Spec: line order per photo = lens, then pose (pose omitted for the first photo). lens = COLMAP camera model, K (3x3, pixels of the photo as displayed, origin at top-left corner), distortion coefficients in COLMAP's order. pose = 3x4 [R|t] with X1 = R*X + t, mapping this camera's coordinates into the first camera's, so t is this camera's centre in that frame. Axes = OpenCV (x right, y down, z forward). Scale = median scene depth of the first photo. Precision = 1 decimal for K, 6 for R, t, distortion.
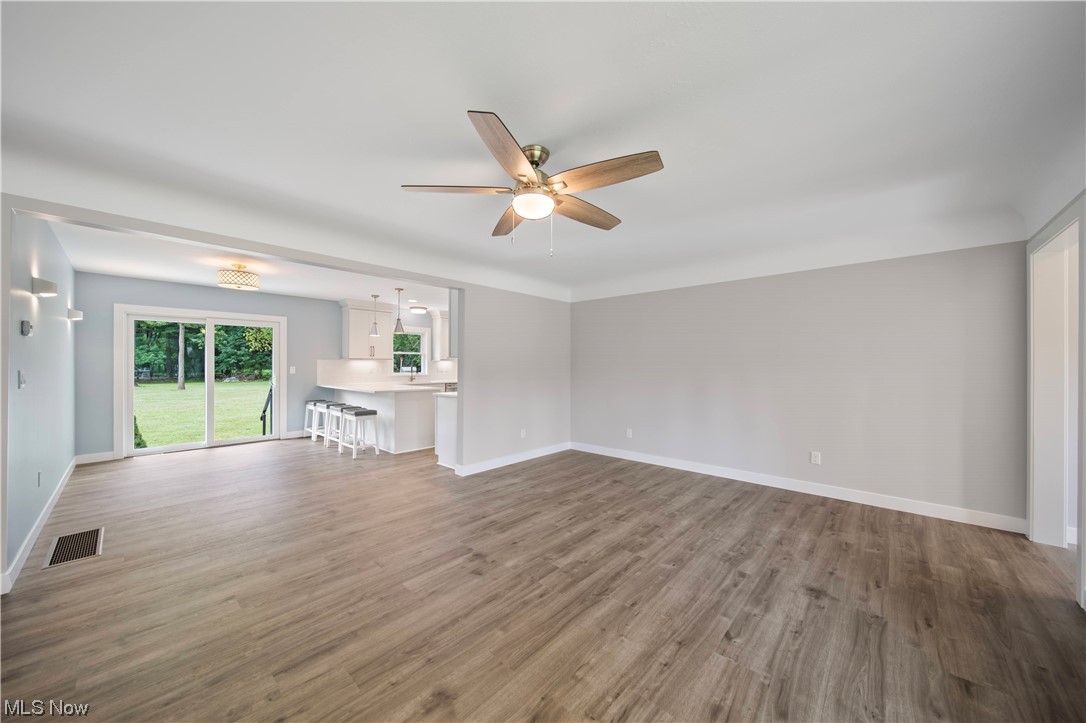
lens RADIAL K [[381.9, 0, 544.8], [0, 381.9, 352.0], [0, 0, 1]] dist [-0.000197, -0.000300]
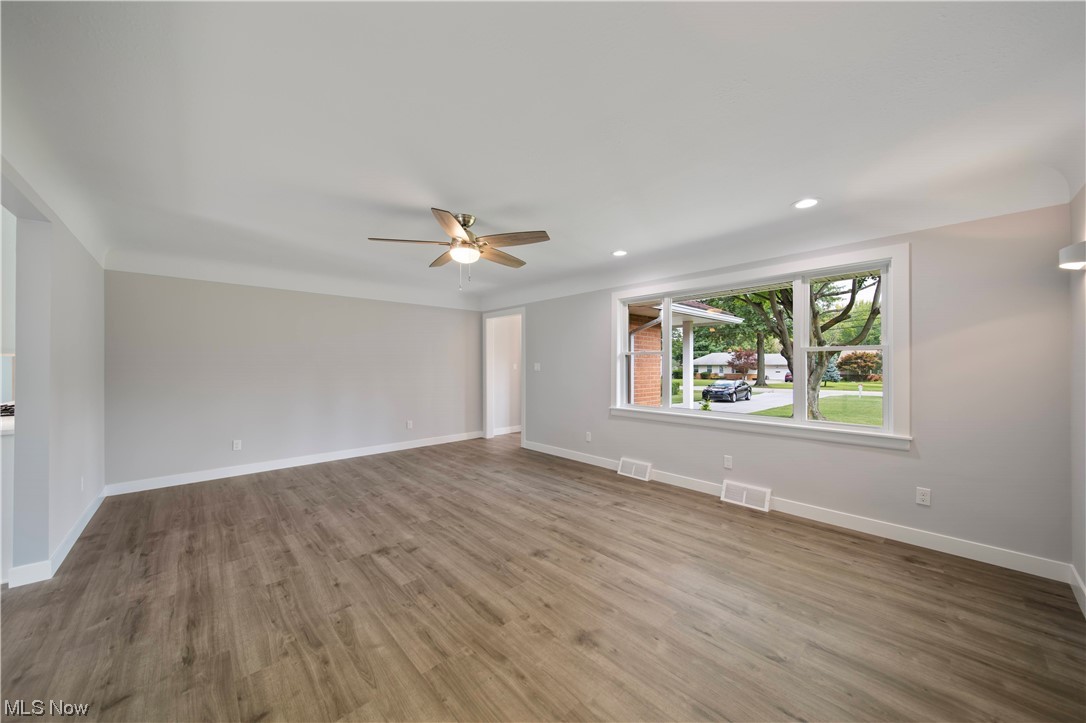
lens RADIAL K [[381.9, 0, 544.8], [0, 381.9, 352.0], [0, 0, 1]] dist [-0.000197, -0.000300]
pose [[0.081913, 0.031092, 0.996154, -1.157715], [-0.029727, 0.999145, -0.028740, 0.013309], [-0.996196, -0.027259, 0.082768, 0.477824]]
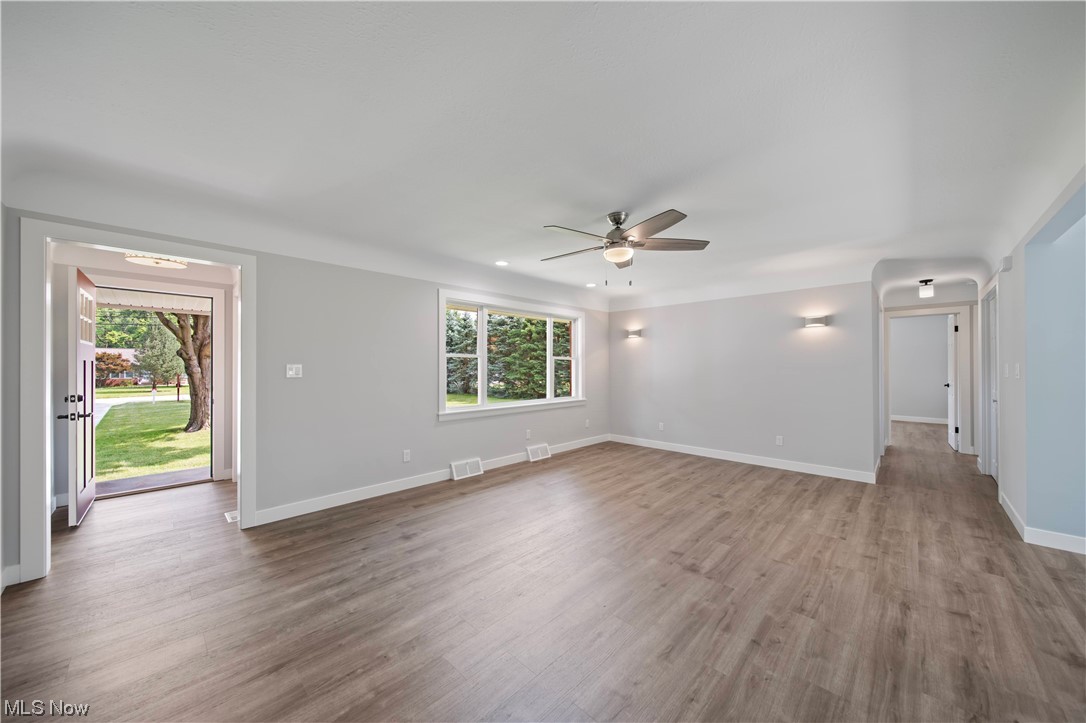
lens RADIAL K [[381.9, 0, 544.8], [0, 381.9, 352.0], [0, 0, 1]] dist [-0.000197, -0.000300]
pose [[-0.999617, 0.000835, 0.027658, 0.159402], [-0.001060, 0.997655, -0.068430, 0.060877], [-0.027650, -0.068434, -0.997272, 1.944158]]
